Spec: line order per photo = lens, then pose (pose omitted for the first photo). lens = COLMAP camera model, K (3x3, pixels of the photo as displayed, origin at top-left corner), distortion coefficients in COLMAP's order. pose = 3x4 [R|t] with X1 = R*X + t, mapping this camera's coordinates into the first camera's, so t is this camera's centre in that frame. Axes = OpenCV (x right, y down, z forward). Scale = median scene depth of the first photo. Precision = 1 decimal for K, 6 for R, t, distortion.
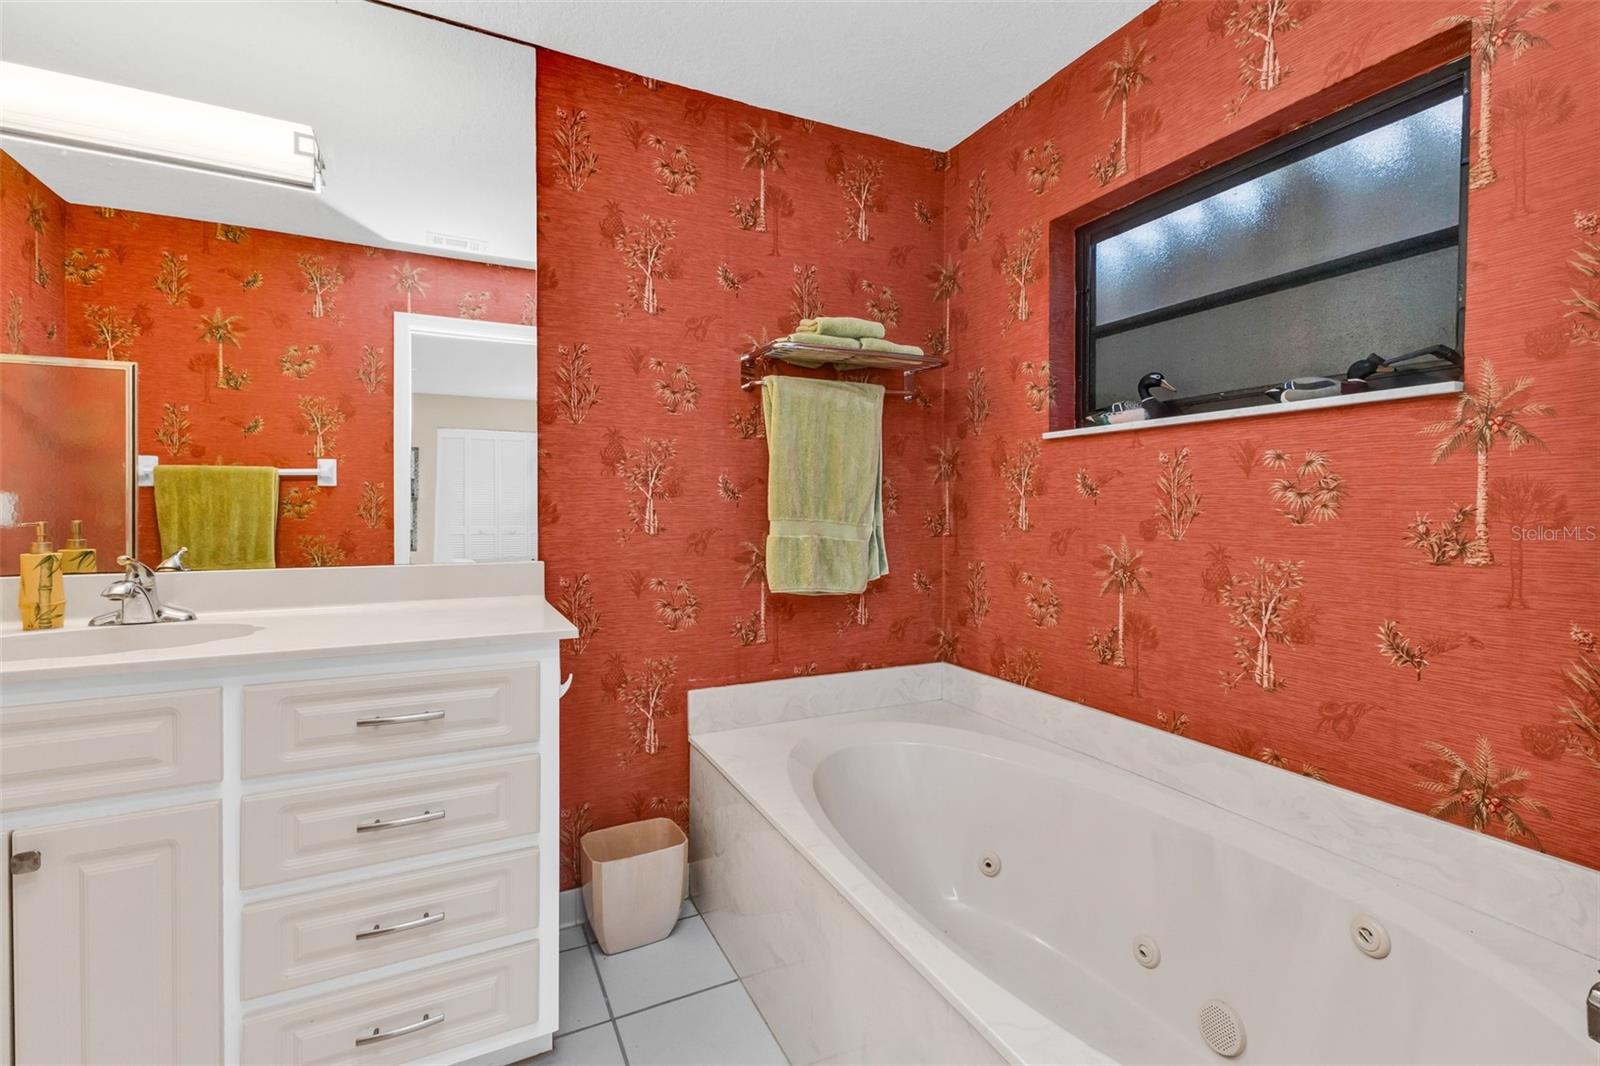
lens RADIAL K [[678.6, 0, 771.1], [0, 678.6, 521.0], [0, 0, 1]] dist [0.001504, -0.000311]
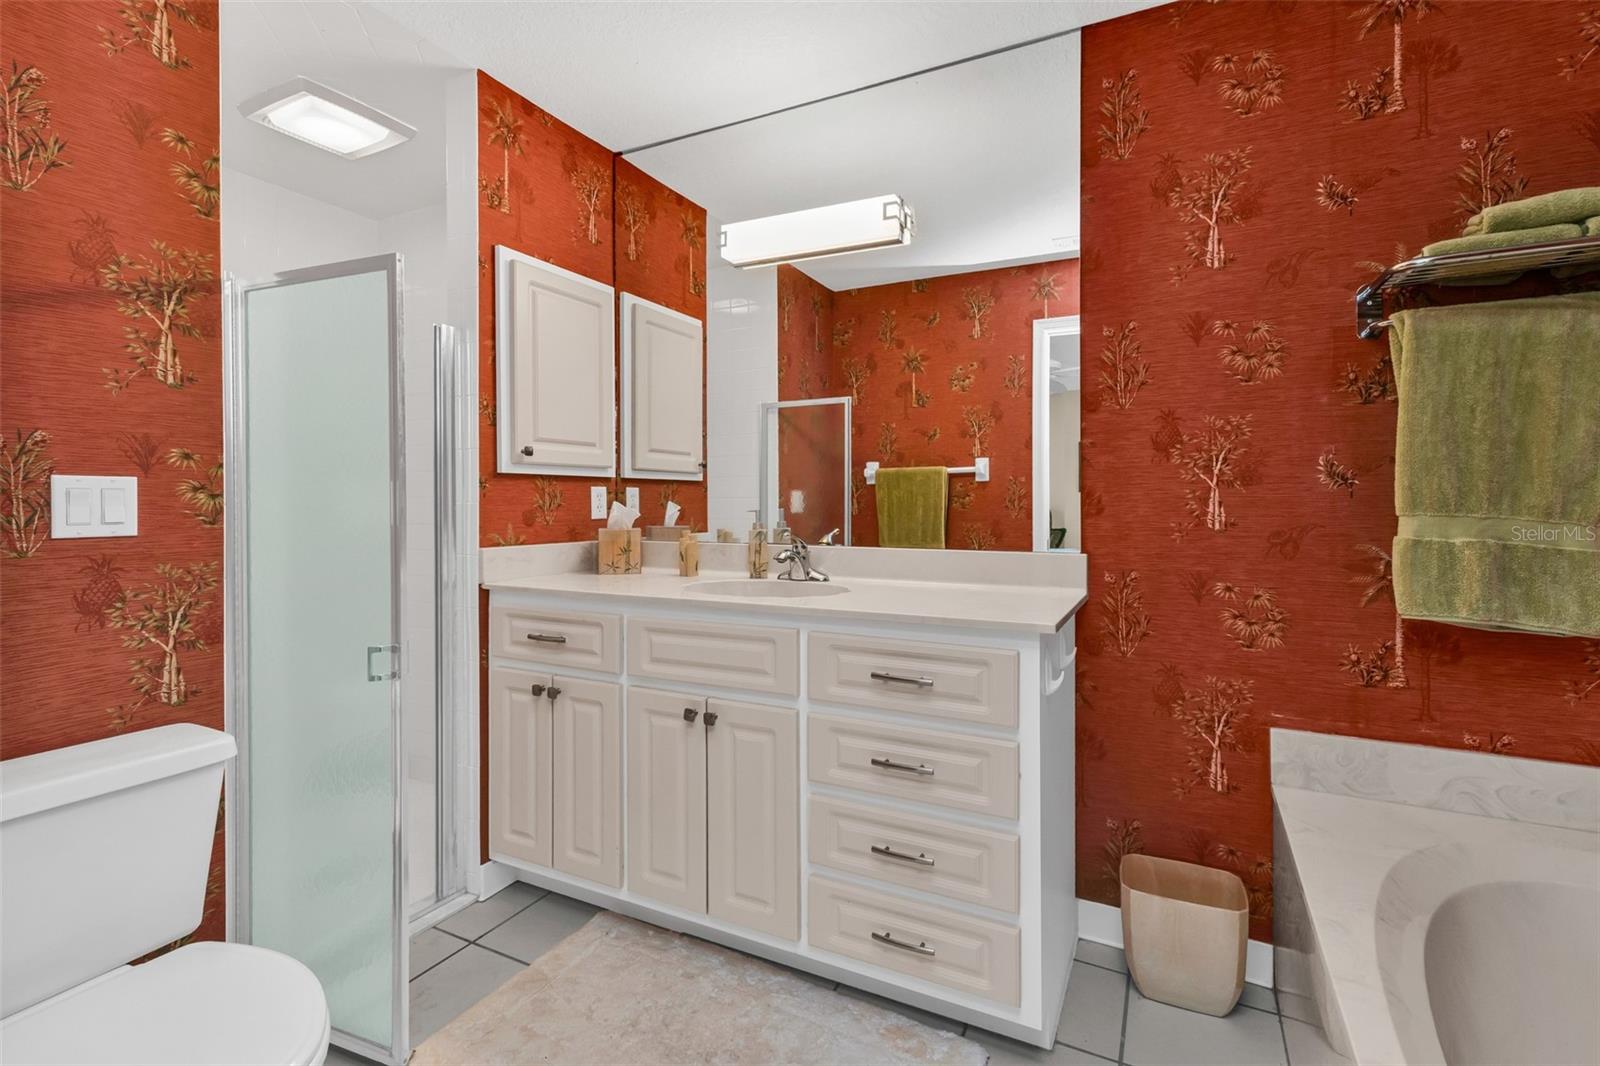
lens RADIAL K [[687.1, 0, 828.6], [0, 687.1, 509.2], [0, 0, 1]] dist [0.001465, -0.000135]
pose [[0.637815, 0.007729, -0.770151, 0.170553], [-0.011625, 0.999932, 0.000408, -0.001057], [0.770102, 0.008693, 0.637862, 0.082467]]
